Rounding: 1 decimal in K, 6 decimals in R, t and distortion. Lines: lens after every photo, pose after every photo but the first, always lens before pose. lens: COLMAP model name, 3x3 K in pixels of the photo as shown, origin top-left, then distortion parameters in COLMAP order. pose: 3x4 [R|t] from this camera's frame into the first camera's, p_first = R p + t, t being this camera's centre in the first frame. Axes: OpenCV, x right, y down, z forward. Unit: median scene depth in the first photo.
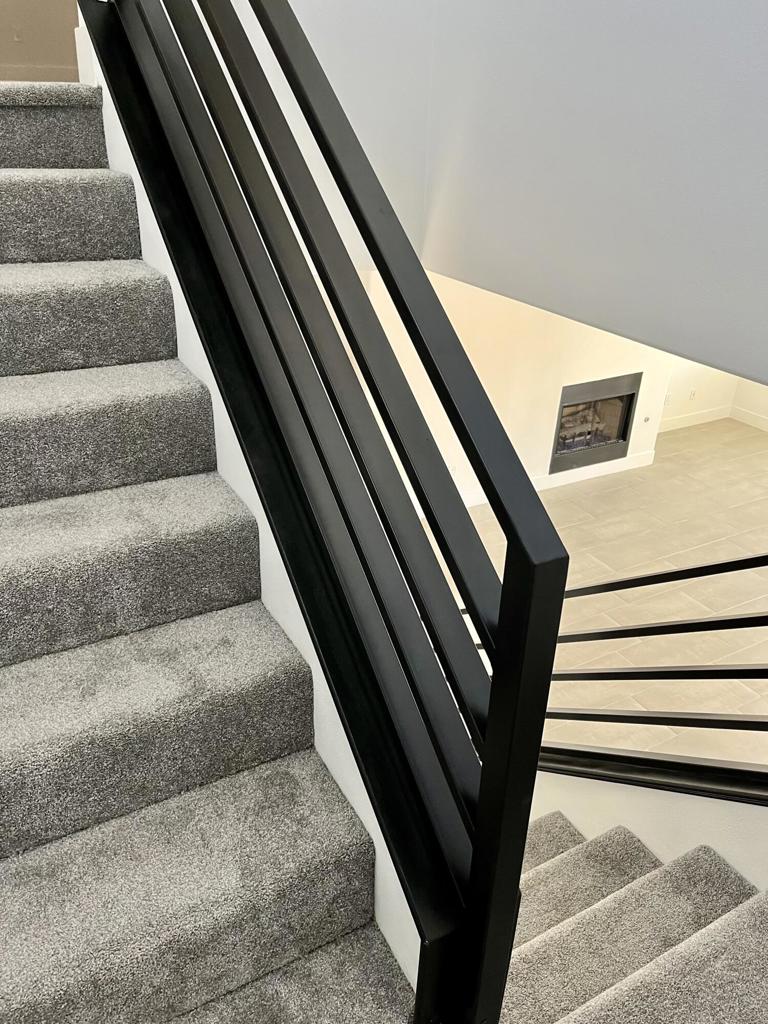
lens RADIAL K [[783.3, 0, 384.0], [0, 783.3, 512.0], [0, 0, 1]] dist [0.006825, -0.003140]
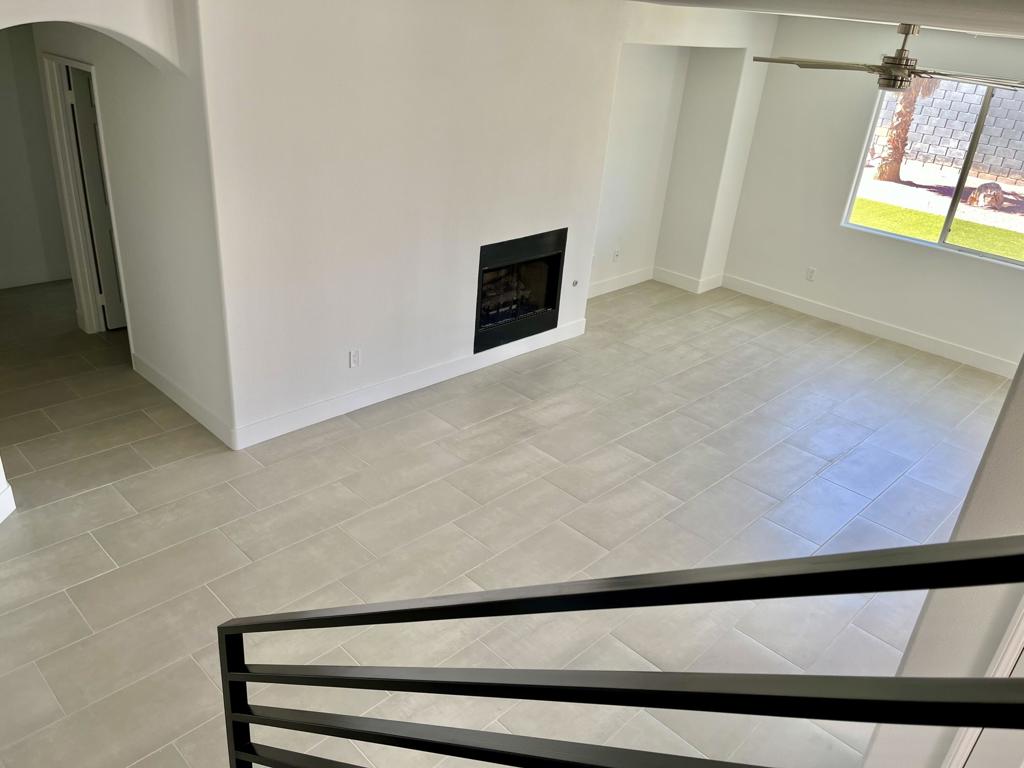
lens RADIAL K [[783.3, 0, 512.0], [0, 783.3, 384.0], [0, 0, 1]] dist [0.006825, -0.003140]
pose [[0.961243, -0.085783, 0.262018, 0.027085], [0.090261, 0.995905, -0.005079, -0.007502], [-0.260509, 0.028532, 0.965050, 0.177278]]
